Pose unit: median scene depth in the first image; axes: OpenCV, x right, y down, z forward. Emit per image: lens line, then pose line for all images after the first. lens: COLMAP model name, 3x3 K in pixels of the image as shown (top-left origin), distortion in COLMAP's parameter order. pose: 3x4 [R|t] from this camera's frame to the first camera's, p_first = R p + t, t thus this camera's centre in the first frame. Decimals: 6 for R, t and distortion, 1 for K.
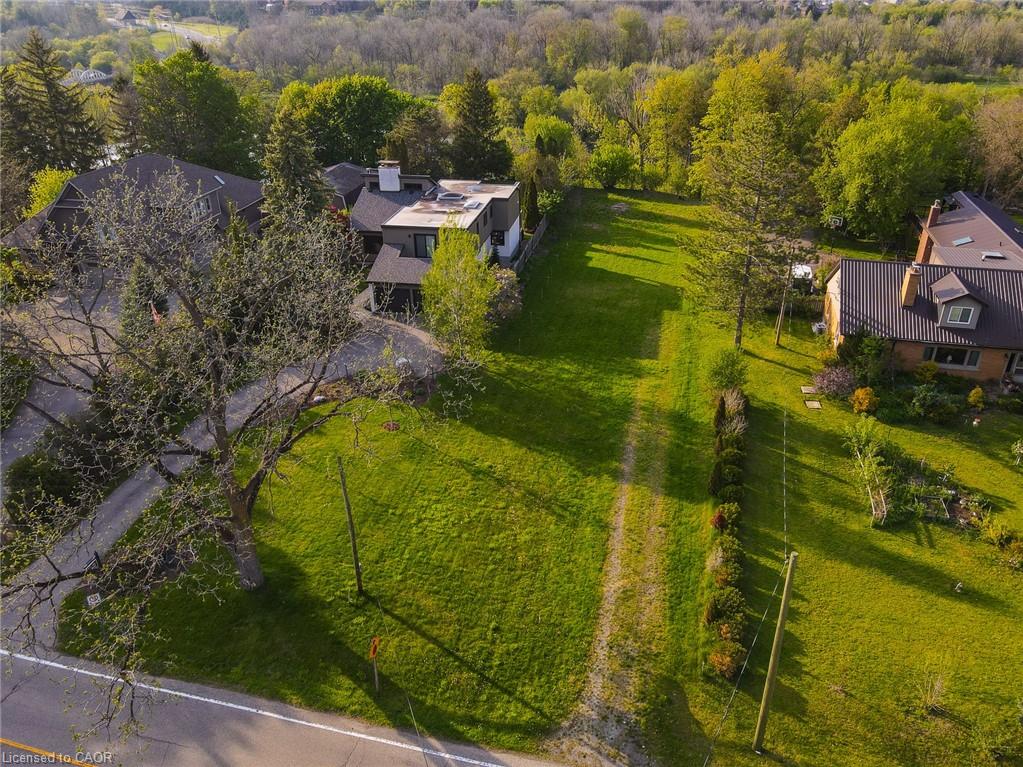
lens RADIAL K [[753.3, 0, 516.4], [0, 753.3, 383.4], [0, 0, 1]] dist [-0.010831, 0.036847]
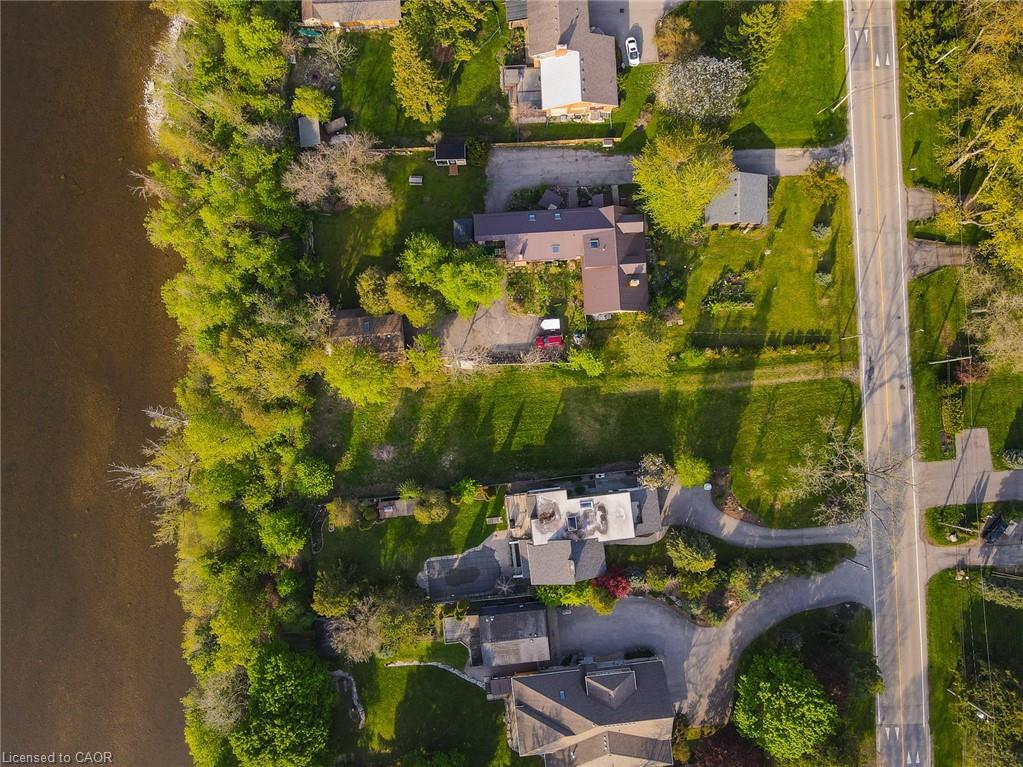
lens RADIAL K [[739.8, 0, 511.5], [0, 739.8, 383.5], [0, 0, 1]] dist [-0.016045, 0.083639]
pose [[-0.299683, -0.953072, 0.042941, 0.271671], [0.464947, -0.106598, 0.878898, -2.583450], [-0.833076, 0.283356, 0.475073, 0.354205]]
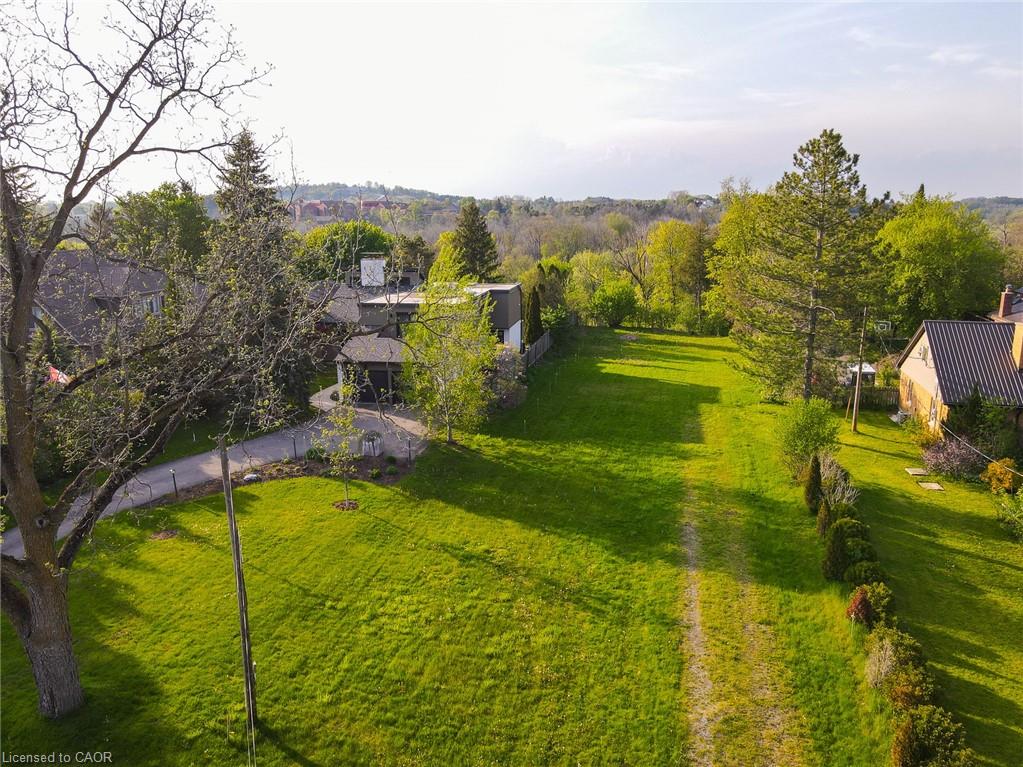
lens RADIAL K [[753.3, 0, 516.4], [0, 753.3, 383.4], [0, 0, 1]] dist [-0.010831, 0.036847]
pose [[0.999961, 0.003121, 0.008232, -0.013152], [-0.000792, 0.963161, -0.268925, 0.134538], [-0.008768, 0.268909, 0.963126, 0.285854]]
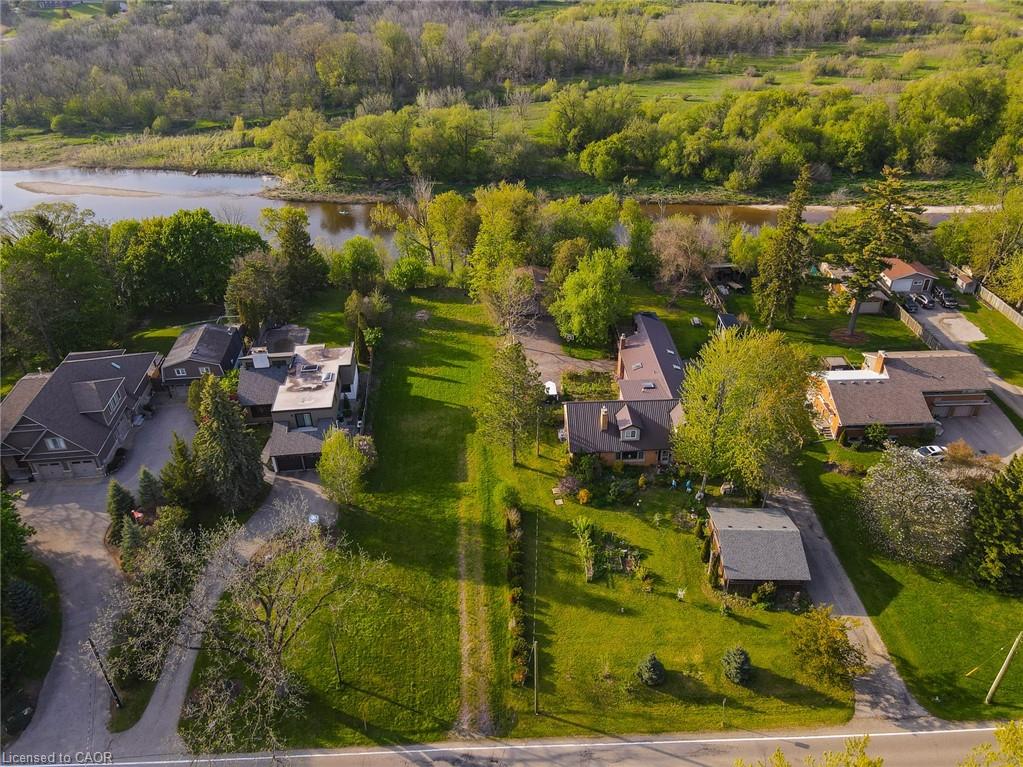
lens RADIAL K [[753.3, 0, 516.4], [0, 753.3, 383.4], [0, 0, 1]] dist [-0.010831, 0.036847]
pose [[0.958607, -0.154770, 0.238995, -0.084096], [0.137530, 0.986642, 0.087305, -0.432287], [-0.249315, -0.050822, 0.967088, -0.701015]]
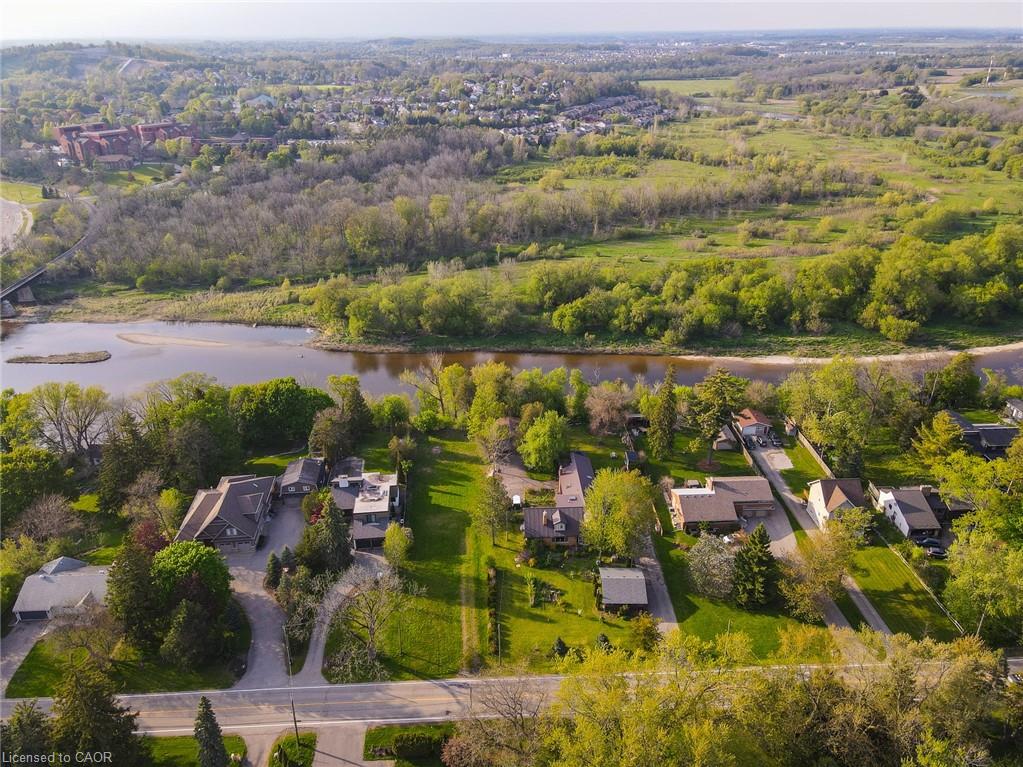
lens RADIAL K [[753.3, 0, 516.4], [0, 753.3, 383.4], [0, 0, 1]] dist [-0.010831, 0.036847]
pose [[0.957361, -0.120004, 0.262792, -0.353952], [0.136445, 0.989617, -0.045166, -0.602424], [-0.254644, 0.079097, 0.963795, -2.147390]]
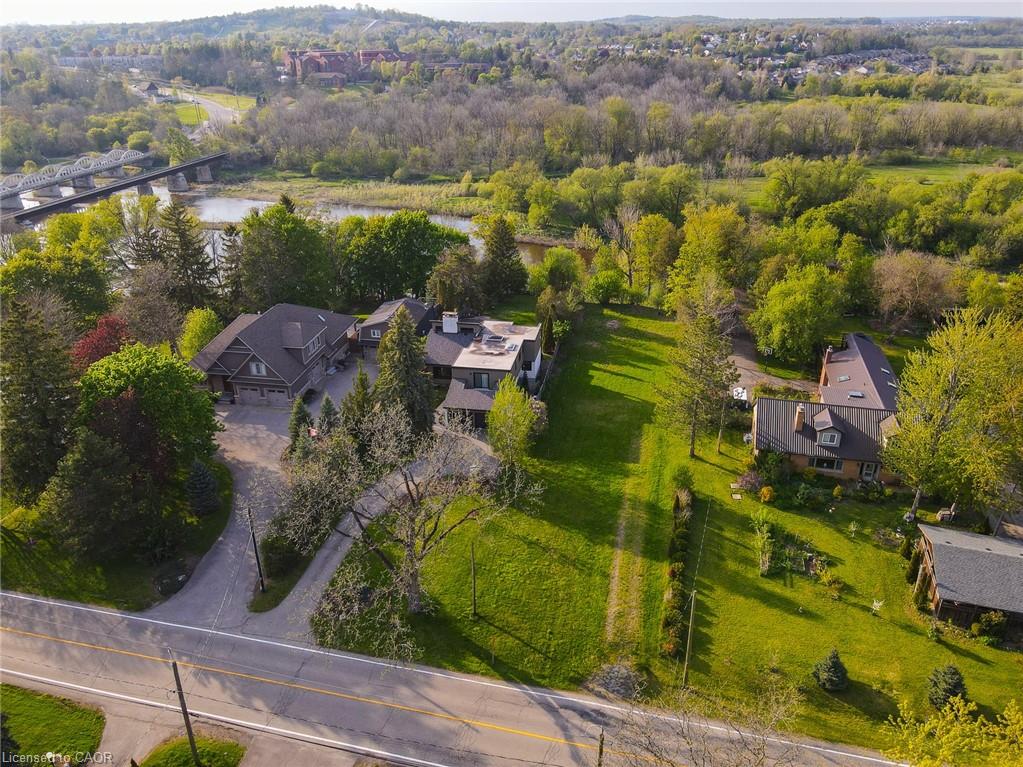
lens RADIAL K [[753.3, 0, 516.4], [0, 753.3, 383.4], [0, 0, 1]] dist [-0.010831, 0.036847]
pose [[0.999949, -0.001349, 0.009996, -0.089300], [0.001853, 0.998720, -0.050553, -0.136511], [-0.009915, 0.050569, 0.998671, -0.618030]]
